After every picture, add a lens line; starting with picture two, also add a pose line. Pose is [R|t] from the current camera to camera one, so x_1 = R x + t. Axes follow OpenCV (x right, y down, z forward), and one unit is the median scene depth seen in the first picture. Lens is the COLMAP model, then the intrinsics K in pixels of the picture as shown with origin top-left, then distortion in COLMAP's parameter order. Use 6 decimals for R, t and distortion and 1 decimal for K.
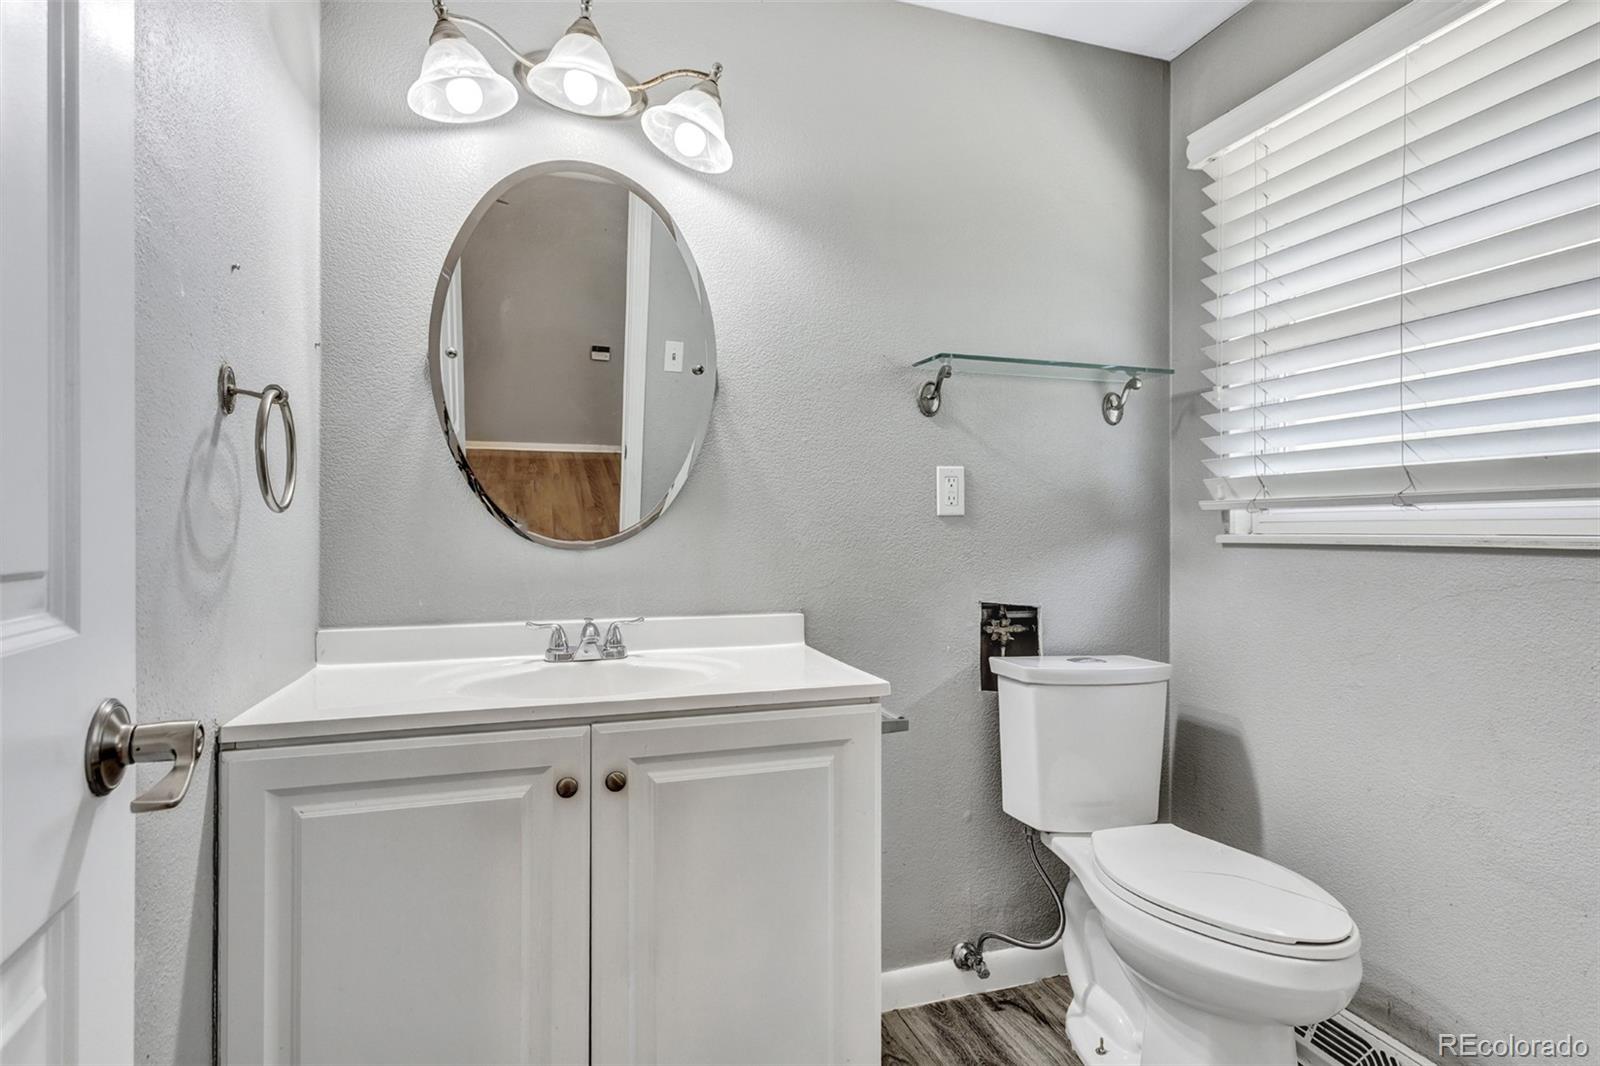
lens RADIAL K [[790.9, 0, 799.1], [0, 790.9, 530.0], [0, 0, 1]] dist [0.012689, 0.000776]
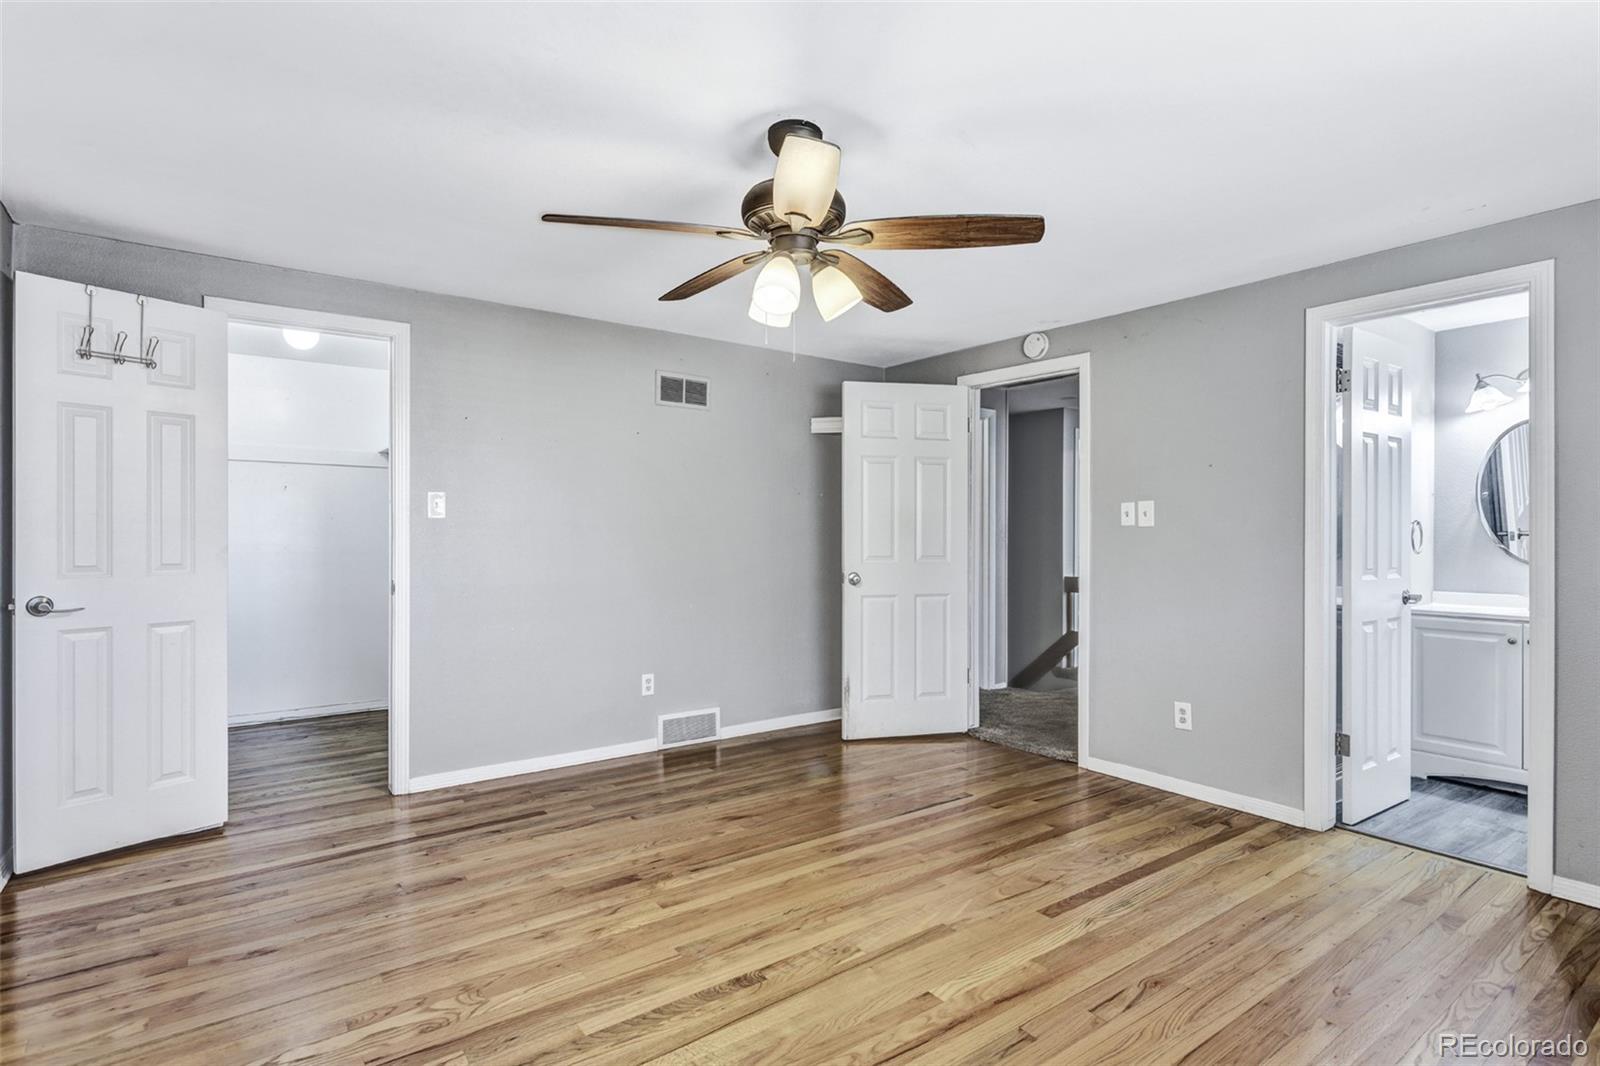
lens RADIAL K [[796.7, 0, 805.5], [0, 796.7, 537.1], [0, 0, 1]] dist [-0.006989, 0.005106]
pose [[0.318386, 0.002128, -0.947959, 1.785537], [-0.007734, 0.999970, -0.000353, -0.068305], [0.947930, 0.007444, 0.318393, -2.642559]]
